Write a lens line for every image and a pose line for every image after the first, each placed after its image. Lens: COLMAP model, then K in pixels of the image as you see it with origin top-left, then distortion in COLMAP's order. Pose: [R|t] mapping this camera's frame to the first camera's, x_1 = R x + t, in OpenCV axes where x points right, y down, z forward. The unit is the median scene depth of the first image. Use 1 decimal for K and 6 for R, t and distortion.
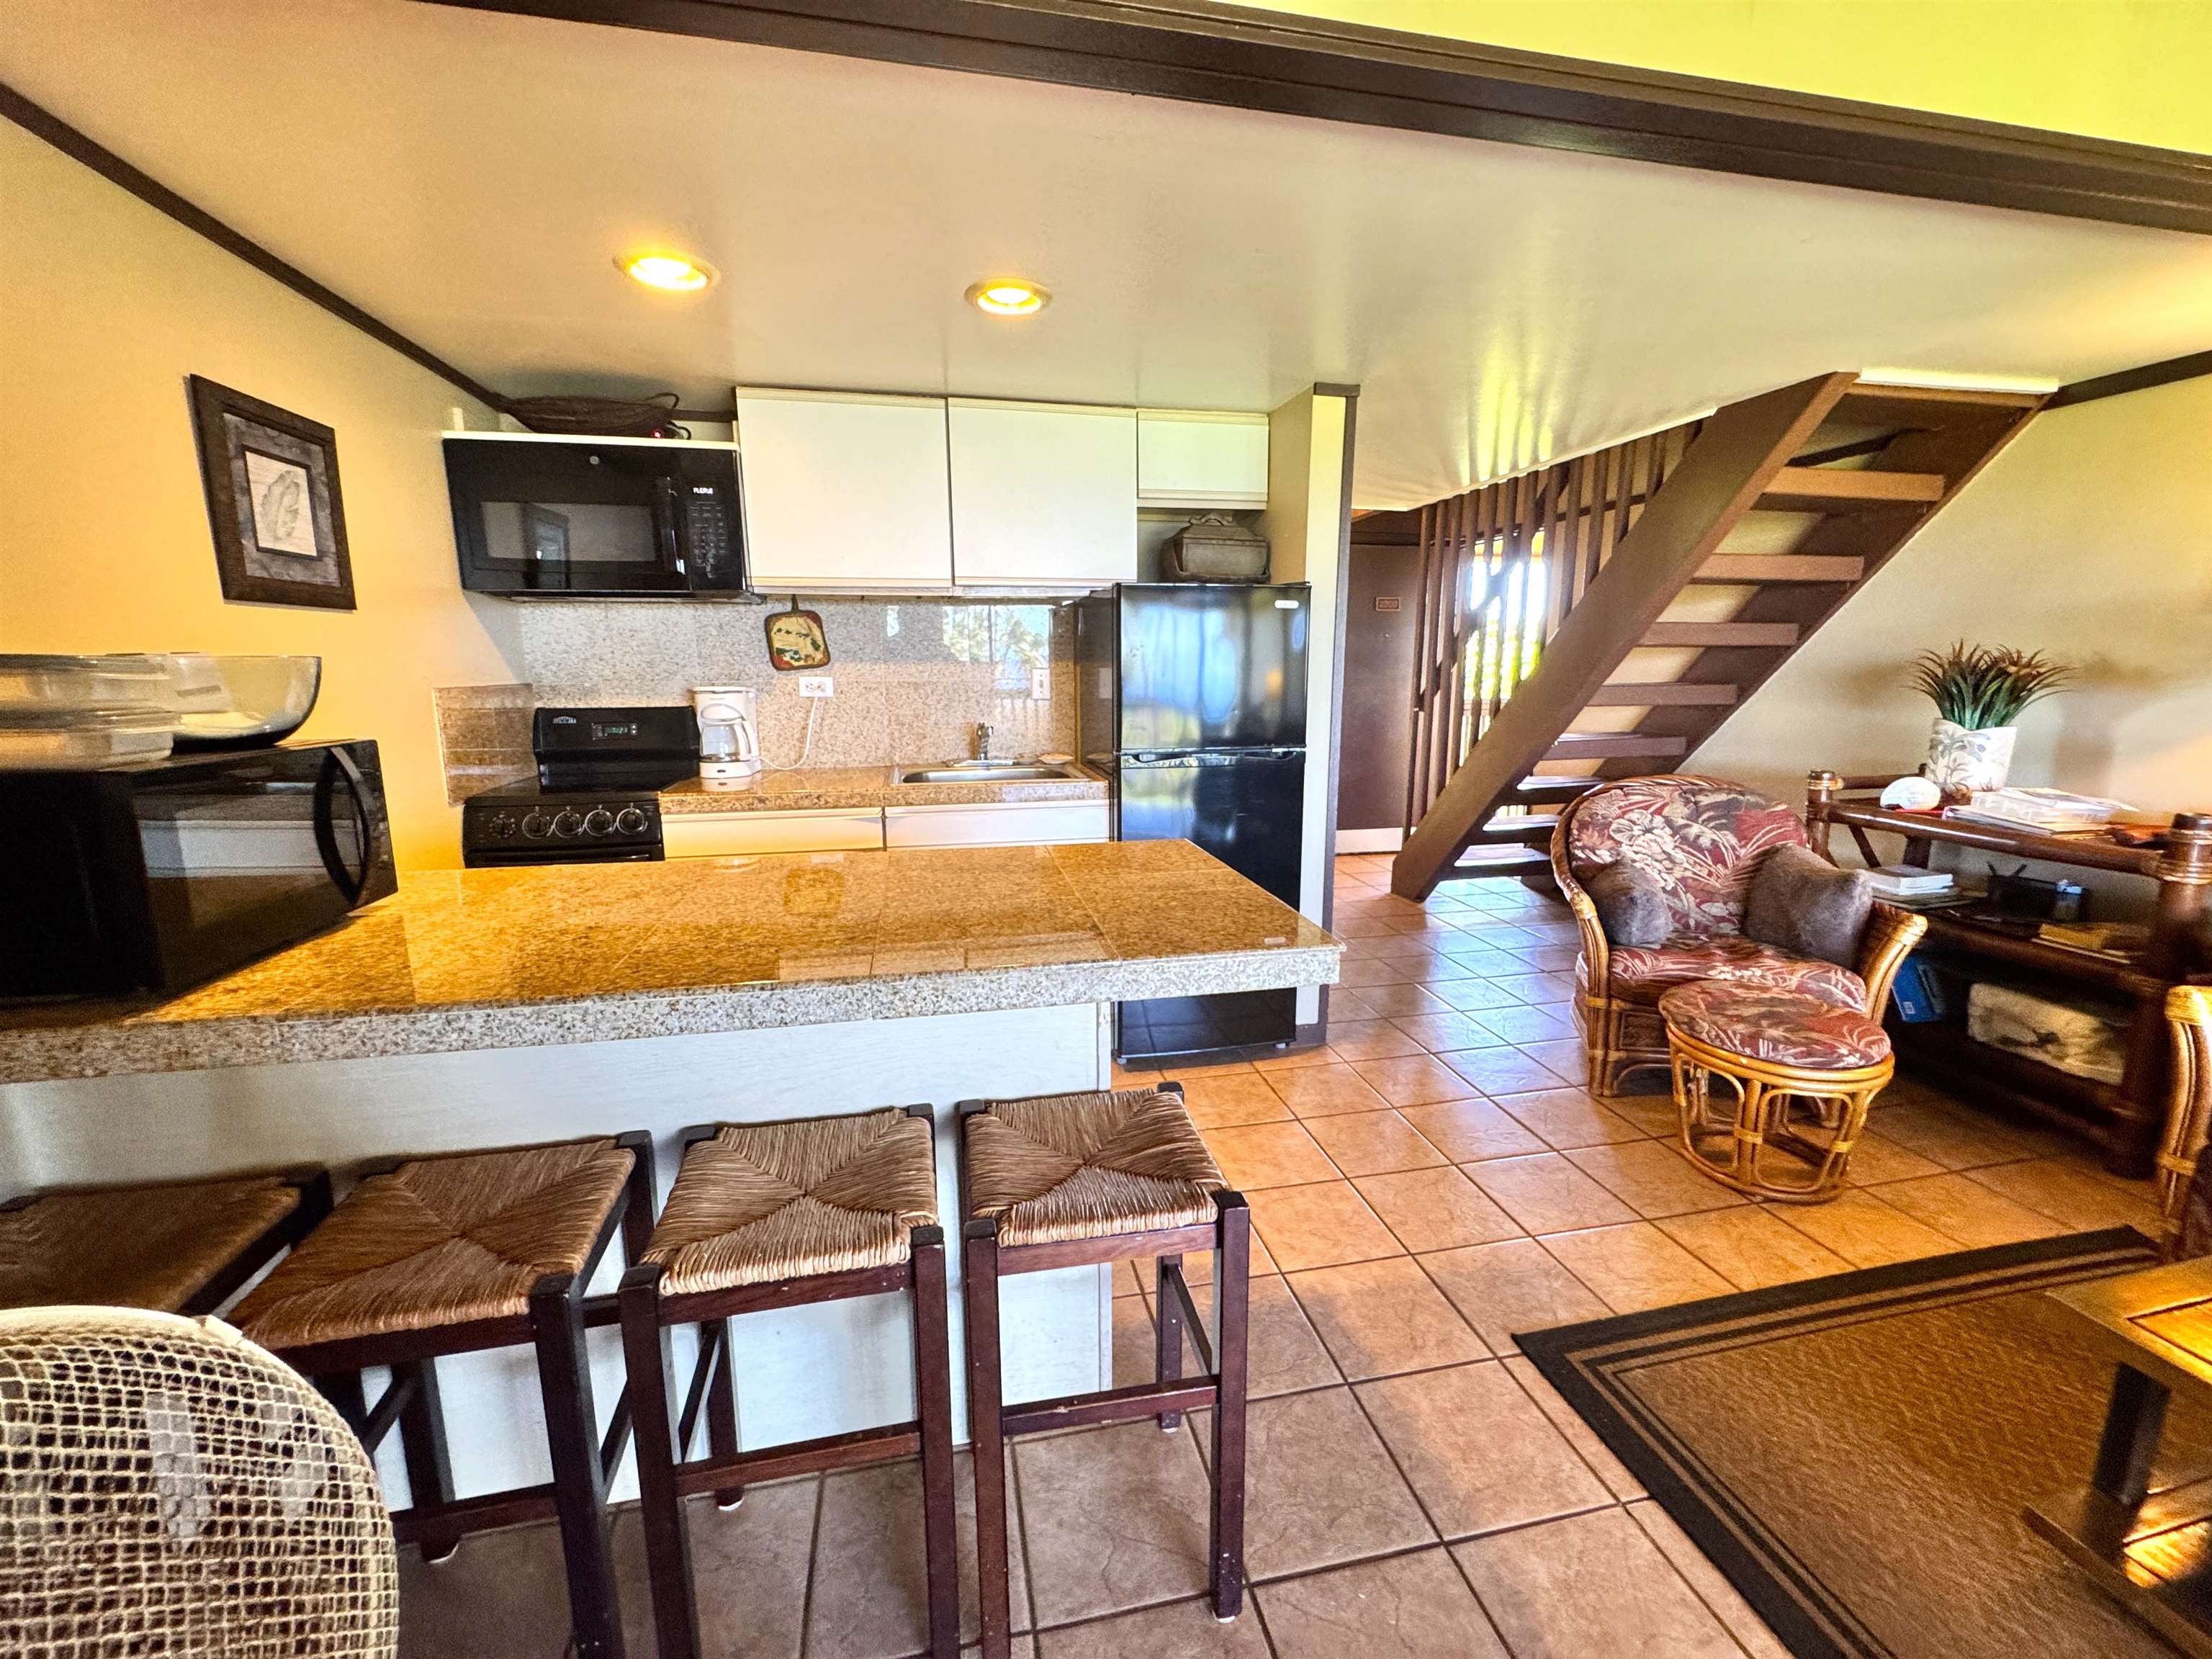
lens RADIAL K [[891.2, 0, 1104.9], [0, 891.2, 821.7], [0, 0, 1]] dist [0.000317, 0.000058]
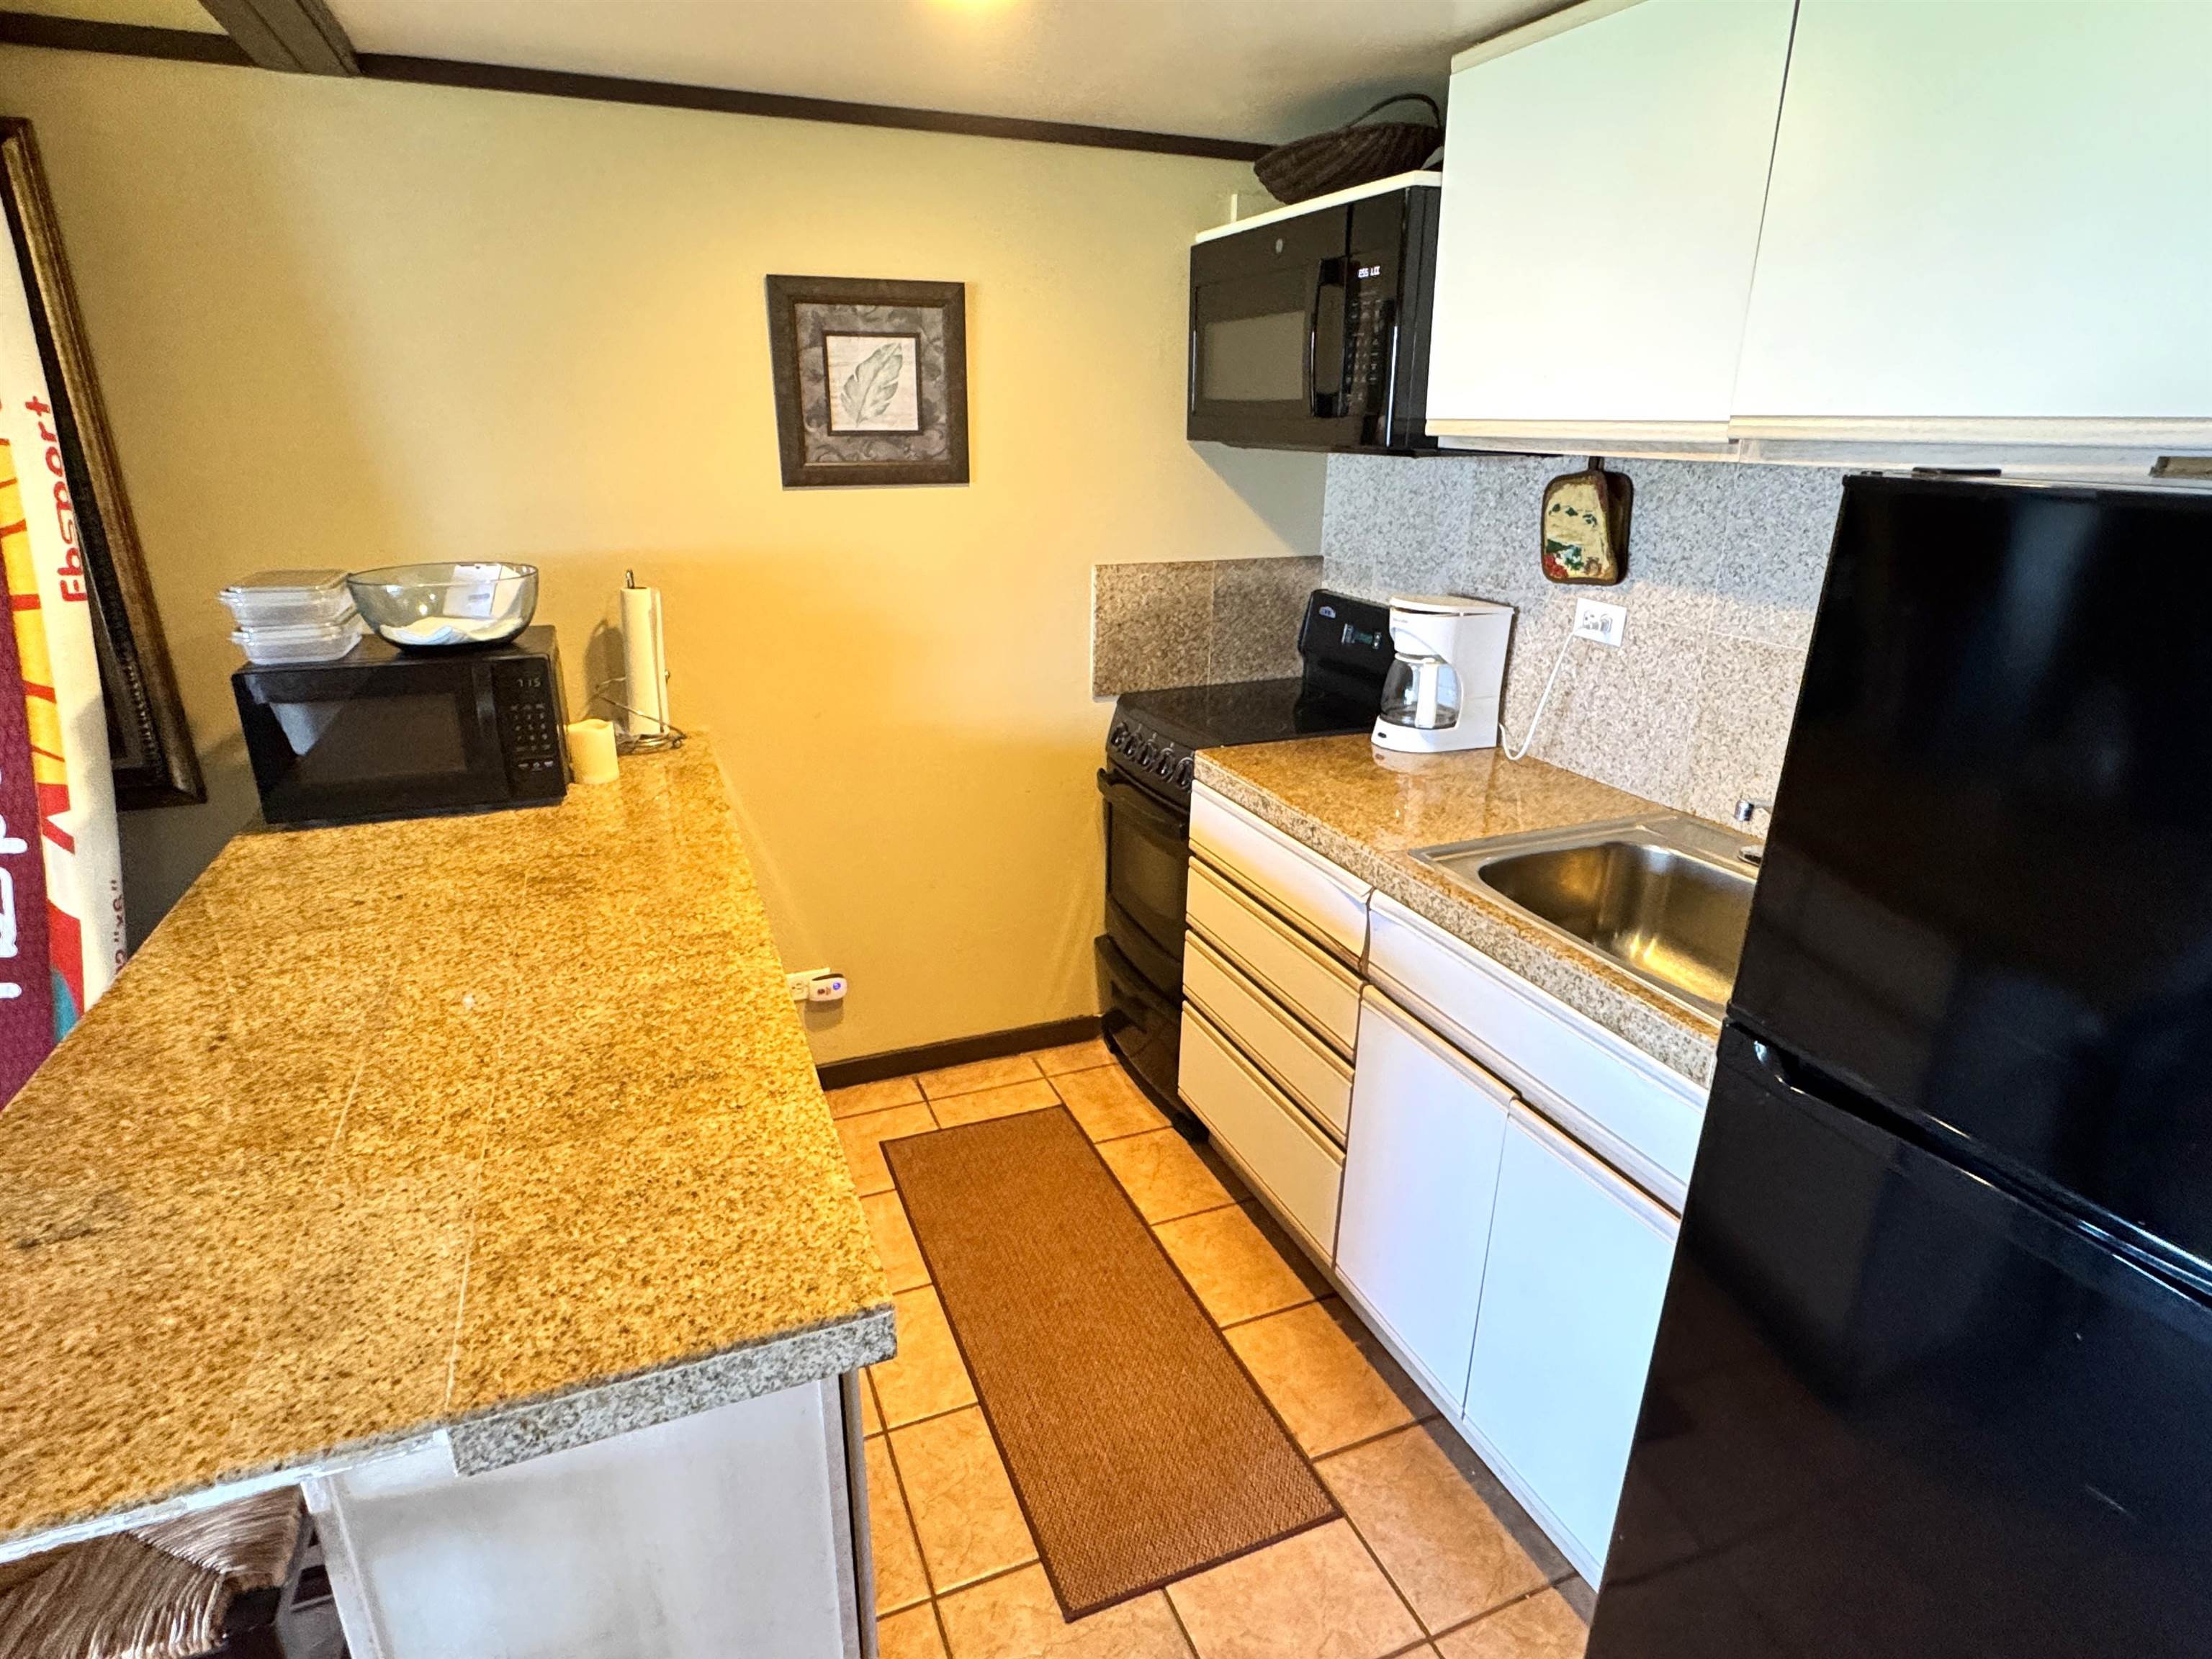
lens RADIAL K [[1178.3, 0, 1106.0], [0, 1178.3, 829.5], [0, 0, 1]] dist [-0.000539, -0.000128]
pose [[0.180082, 0.336580, -0.924275, 0.362434], [-0.181339, 0.934891, 0.305115, -0.239548], [0.966792, 0.112662, 0.229392, 0.713540]]
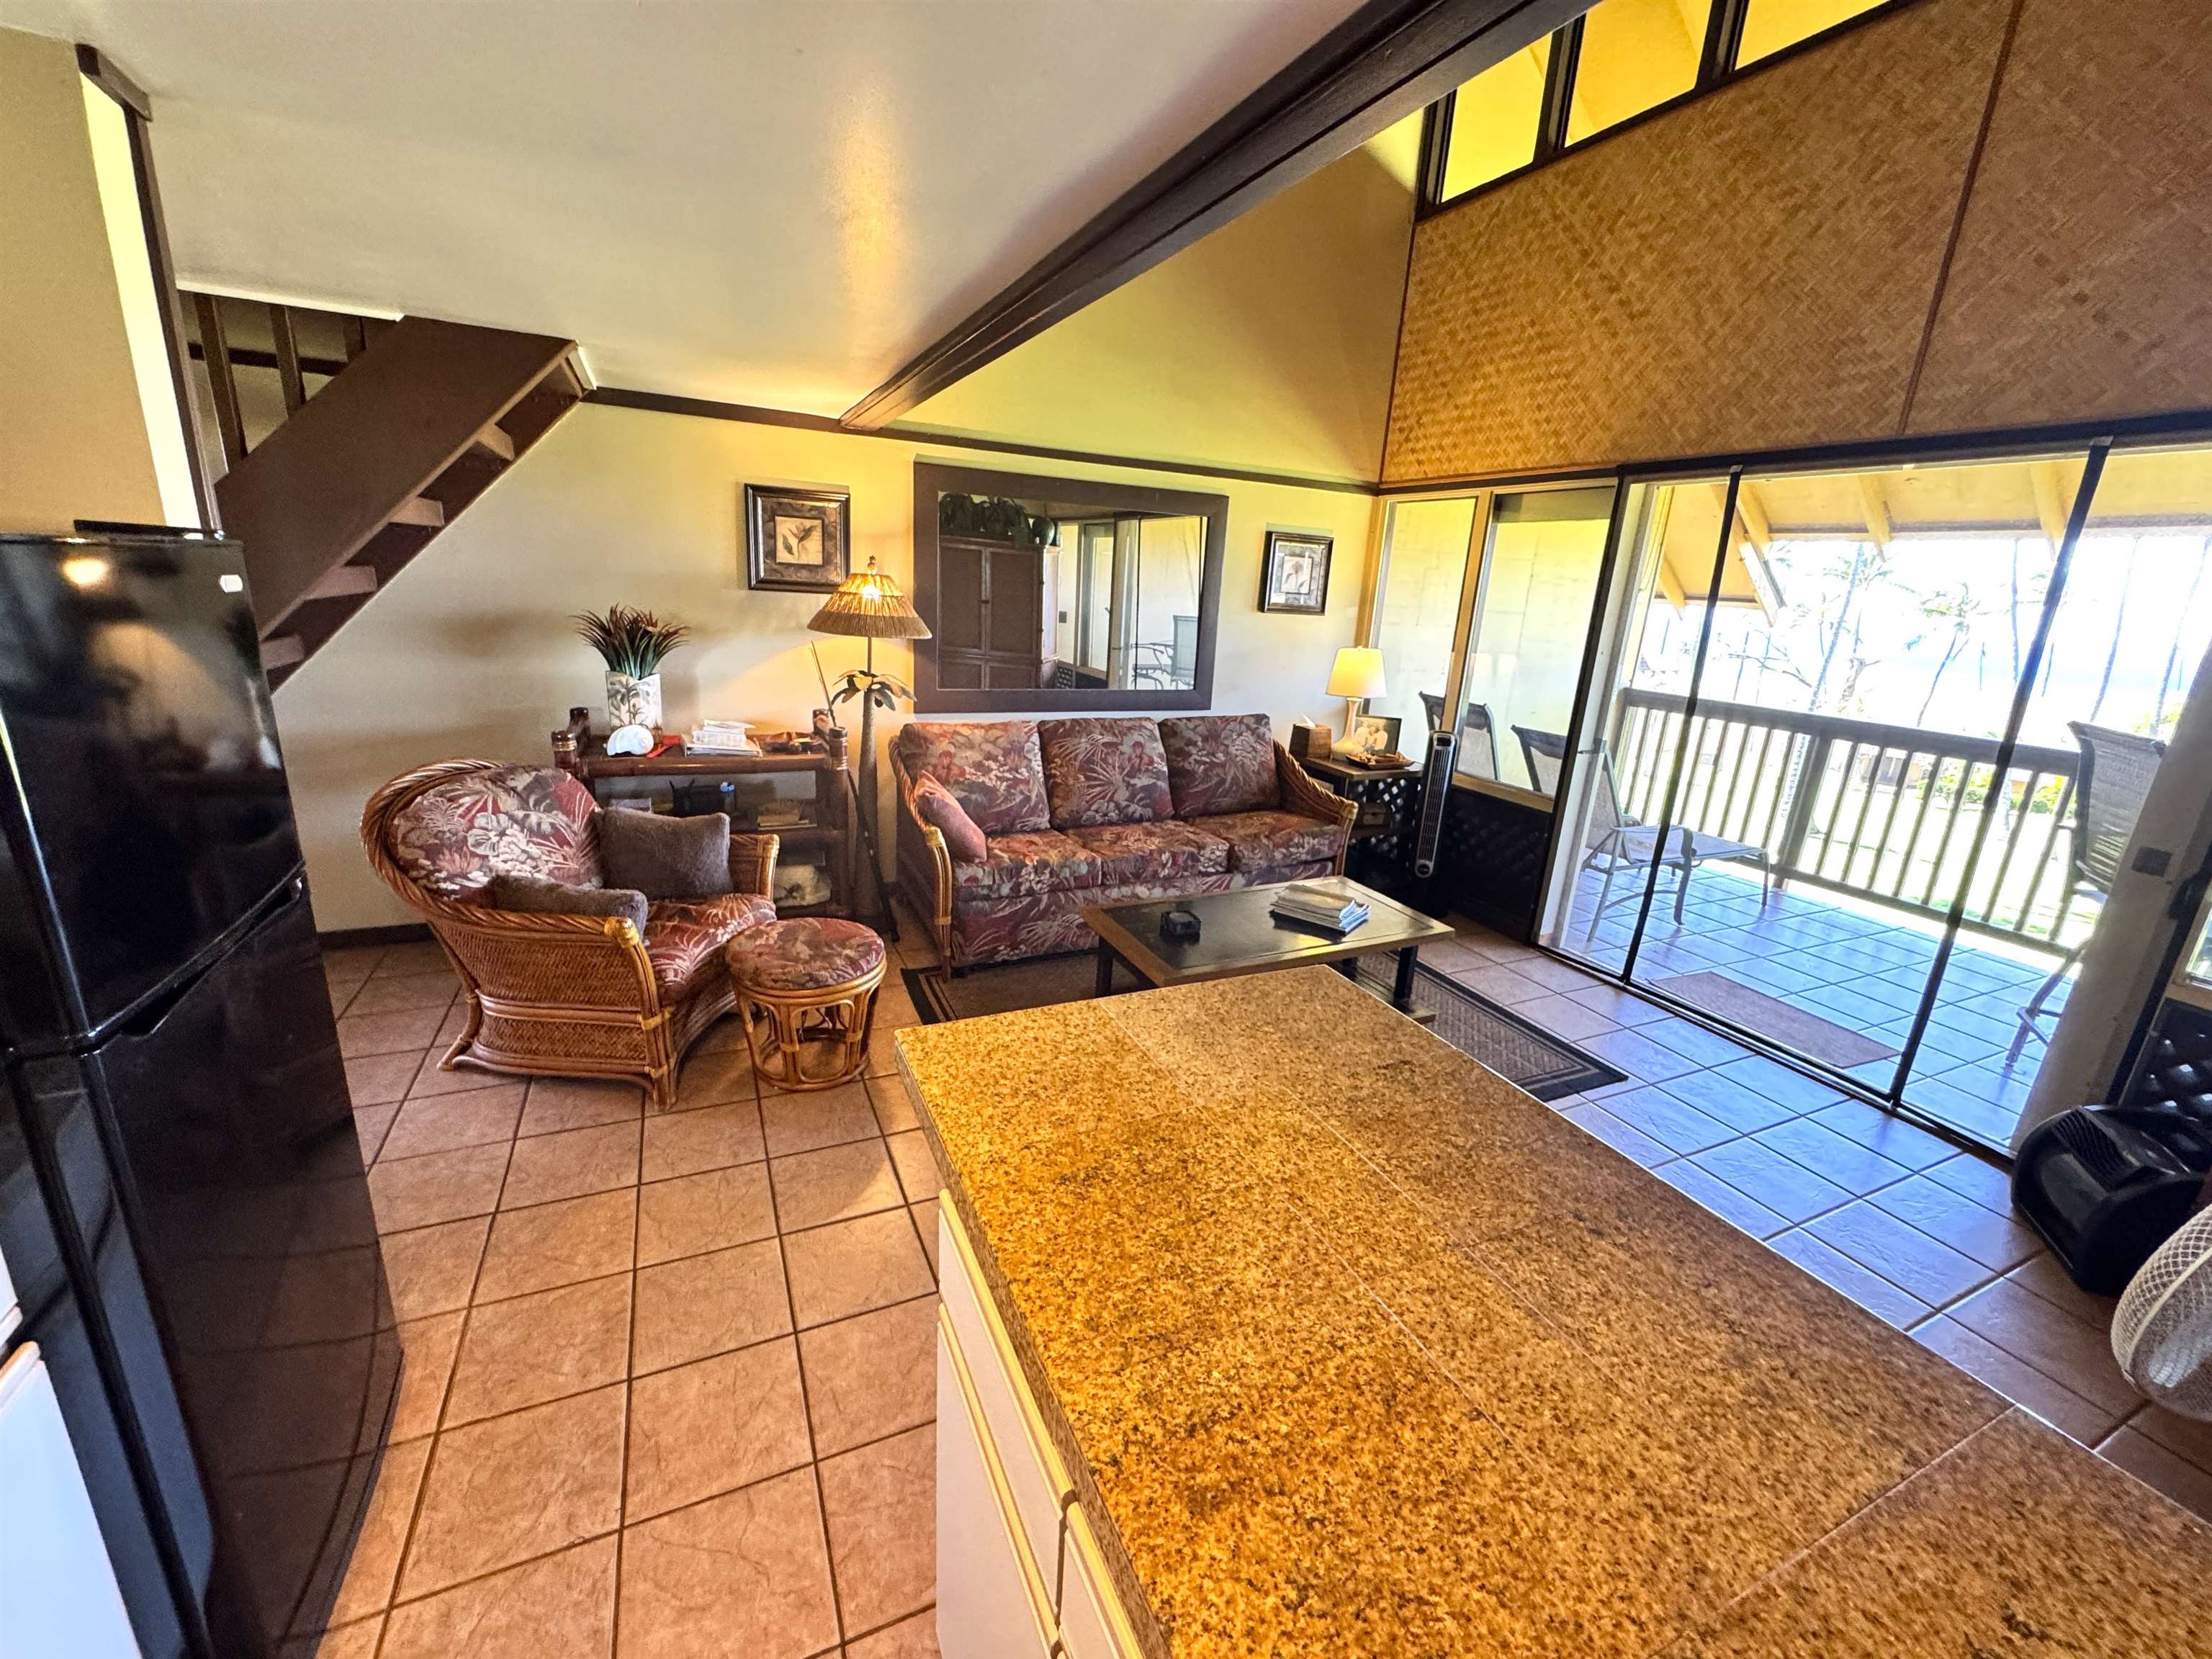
lens RADIAL K [[891.2, 0, 1104.9], [0, 891.2, 821.7], [0, 0, 1]] dist [0.000317, 0.000058]
pose [[-0.221570, -0.264417, 0.938611, -0.385713], [0.113911, 0.948927, 0.294213, -0.224164], [-0.968468, 0.172107, -0.180134, 0.705977]]
